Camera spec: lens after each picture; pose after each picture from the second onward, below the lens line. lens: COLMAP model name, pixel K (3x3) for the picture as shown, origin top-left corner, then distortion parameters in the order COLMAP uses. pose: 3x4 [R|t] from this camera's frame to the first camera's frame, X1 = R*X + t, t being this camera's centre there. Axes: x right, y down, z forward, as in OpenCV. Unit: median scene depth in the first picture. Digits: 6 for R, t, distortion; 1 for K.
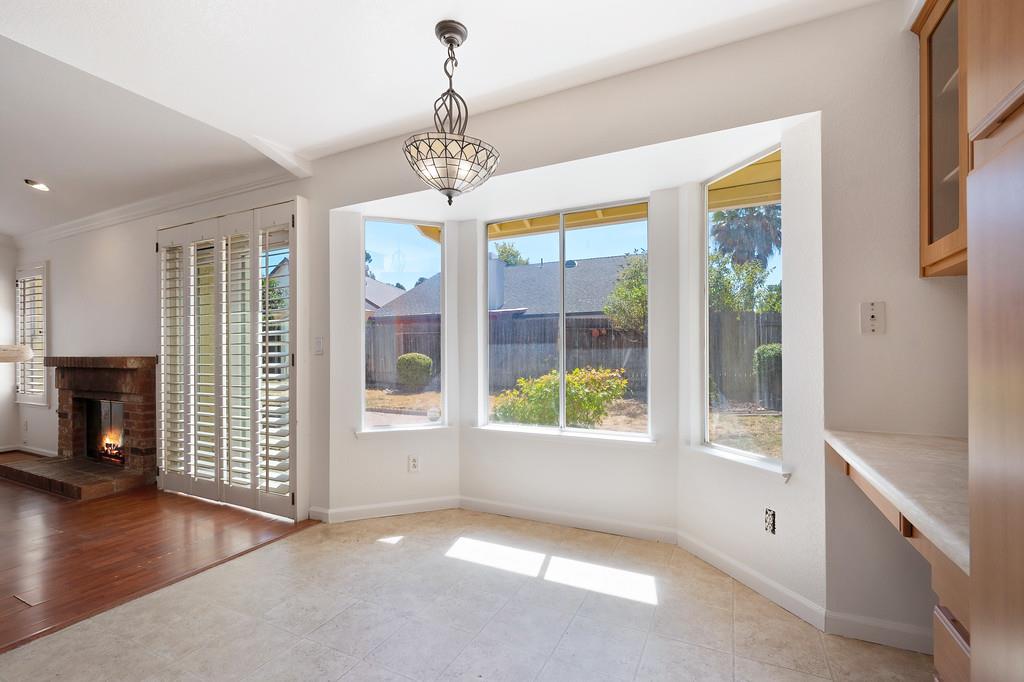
lens RADIAL K [[451.0, 0, 518.2], [0, 451.0, 348.4], [0, 0, 1]] dist [-0.005539, -0.000142]
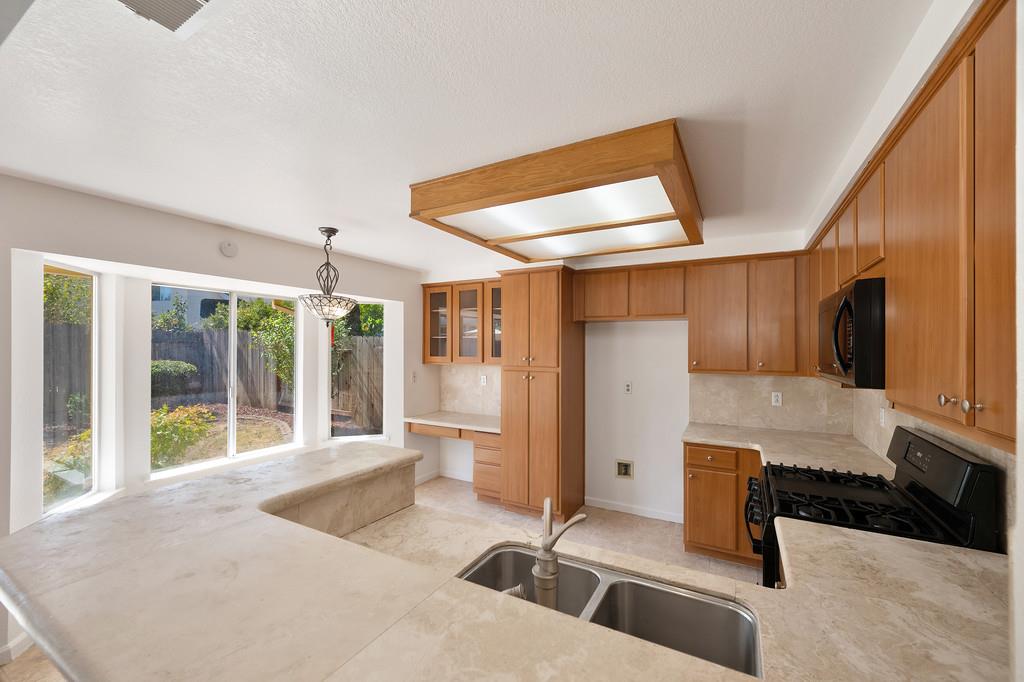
lens RADIAL K [[408.8, 0, 518.8], [0, 408.8, 350.6], [0, 0, 1]] dist [0.001563, -0.000715]
pose [[0.044995, -0.006977, 0.998963, -1.287175], [-0.015729, 0.999847, 0.007692, -0.190988], [-0.998863, -0.016059, 0.044879, 0.135894]]
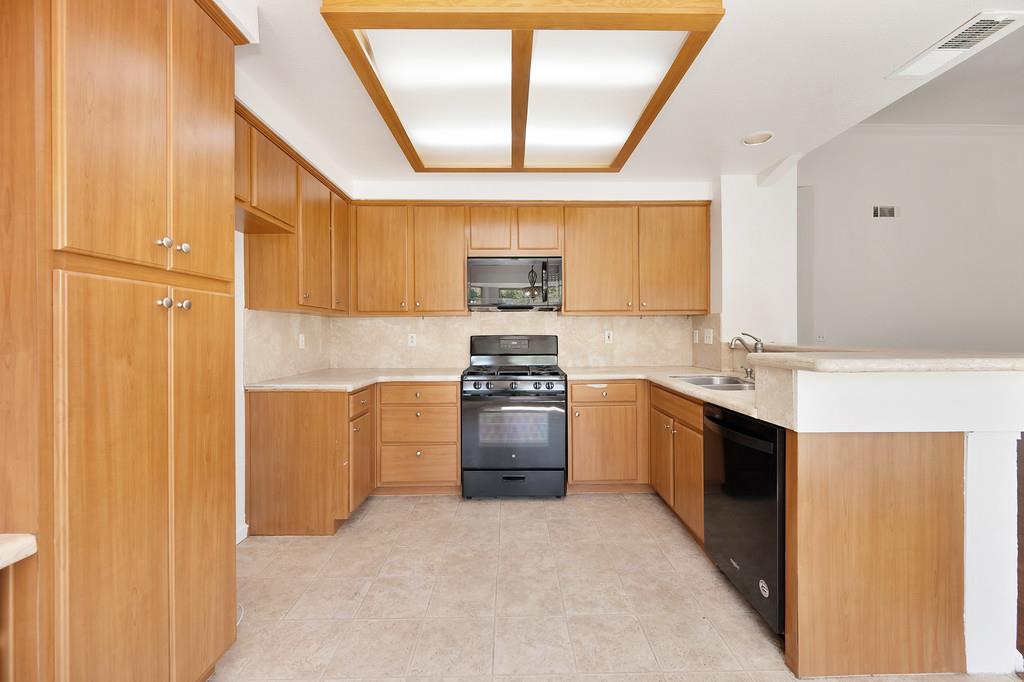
lens RADIAL K [[408.8, 0, 505.7], [0, 408.8, 336.3], [0, 0, 1]] dist [0.001563, -0.000715]
pose [[-0.895735, 0.005620, -0.444553, 0.083325], [0.009066, 0.999943, -0.005626, -0.037742], [0.444496, -0.009070, -0.895735, 0.755854]]
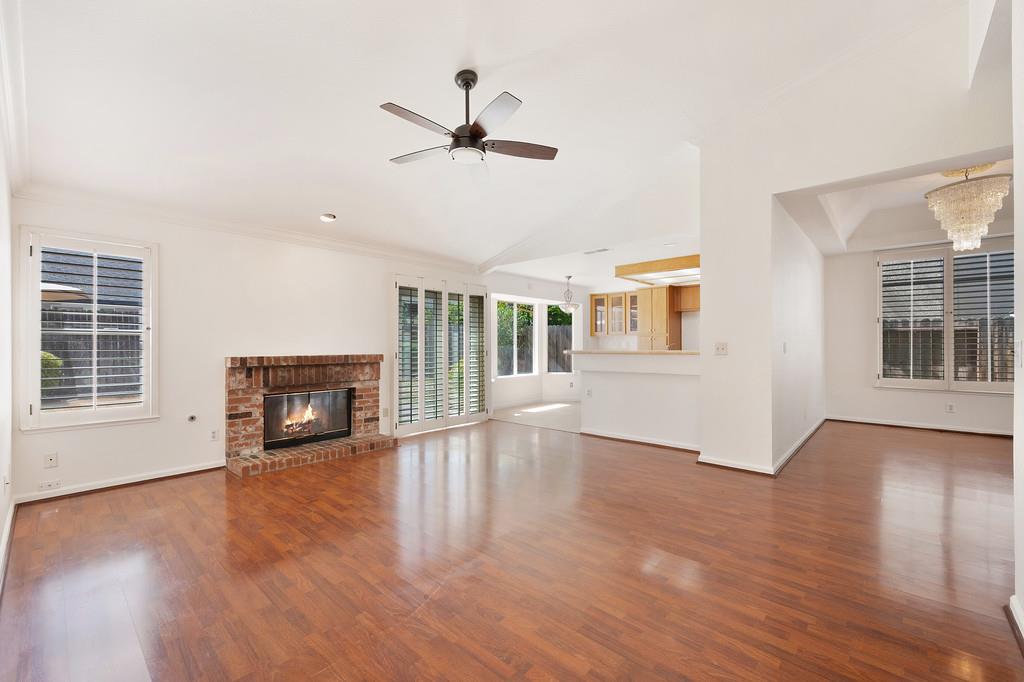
lens RADIAL K [[422.0, 0, 528.7], [0, 422.0, 343.0], [0, 0, 1]] dist [0.002210, 0.000585]
pose [[0.254678, 0.003382, 0.967020, -3.130231], [-0.007780, 0.999969, -0.001448, -0.039946], [-0.966995, -0.007155, 0.254696, 0.252910]]
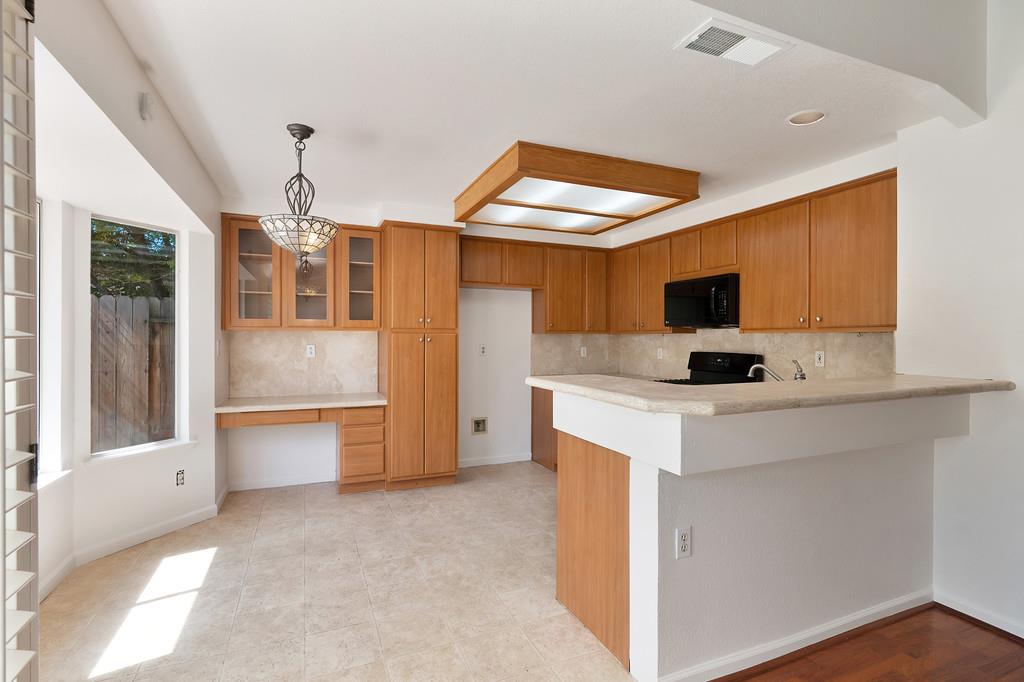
lens RADIAL K [[489.6, 0, 519.7], [0, 489.6, 339.2], [0, 0, 1]] dist [0.005284, -0.000958]
pose [[-0.757779, -0.005024, 0.652492, -1.152106], [-0.011415, 0.999919, -0.005558, -0.077981], [-0.652411, -0.011660, -0.757775, 1.240846]]
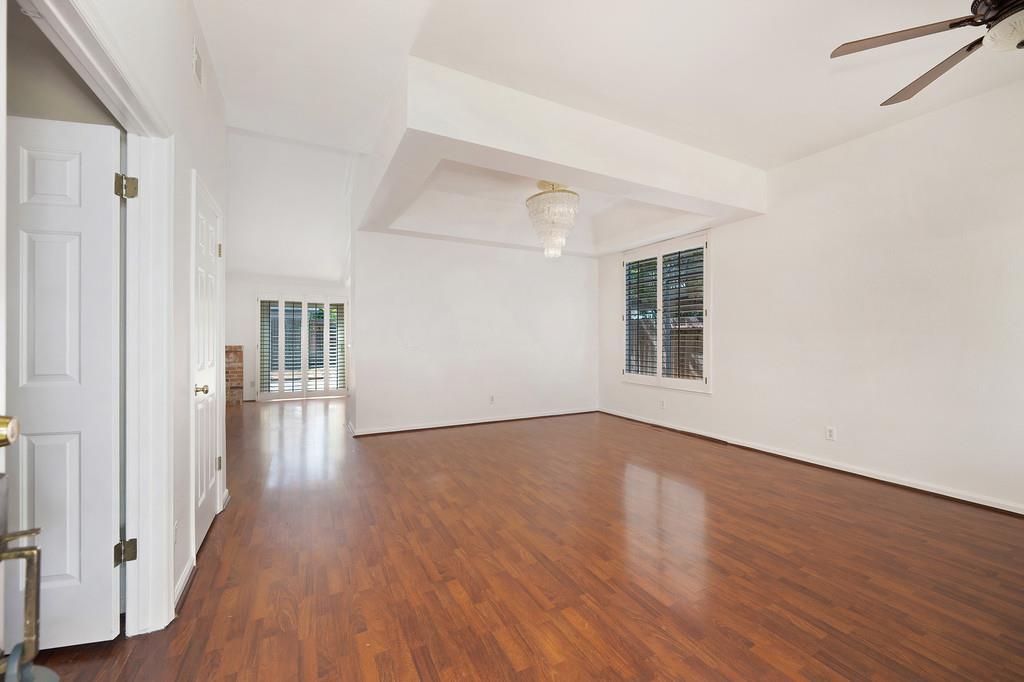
lens RADIAL K [[408.8, 0, 524.8], [0, 408.8, 337.1], [0, 0, 1]] dist [0.001563, -0.000715]
pose [[0.576087, 0.006332, 0.817364, -2.594424], [-0.010975, 0.999940, -0.000011, -0.069582], [-0.817314, -0.008964, 0.576122, -2.077070]]
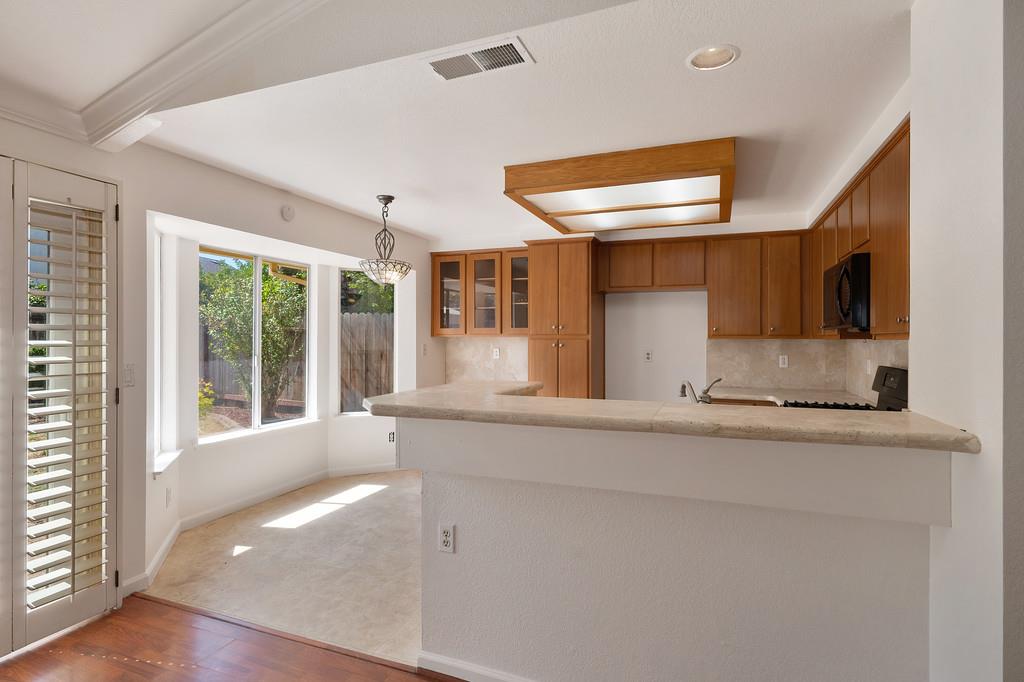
lens RADIAL K [[510.8, 0, 519.1], [0, 510.8, 337.4], [0, 0, 1]] dist [-0.000800, 0.000533]
pose [[-0.082534, 0.000640, 0.996588, -1.696586], [-0.015550, 0.999877, -0.001930, -0.104577], [-0.996467, -0.015656, -0.082514, 0.470527]]
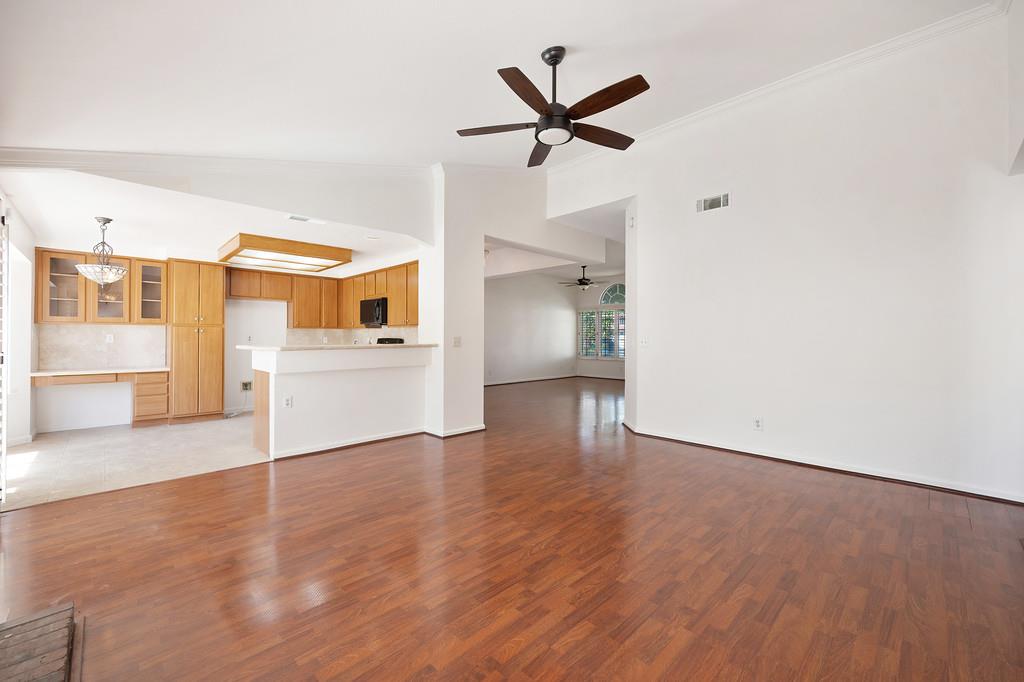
lens RADIAL K [[408.8, 0, 514.7], [0, 408.8, 332.2], [0, 0, 1]] dist [0.001563, -0.000715]
pose [[-0.943868, 0.003638, 0.330304, -2.275327], [-0.004752, 0.999686, -0.024589, -0.024871], [-0.330290, -0.024778, -0.943554, 1.782800]]
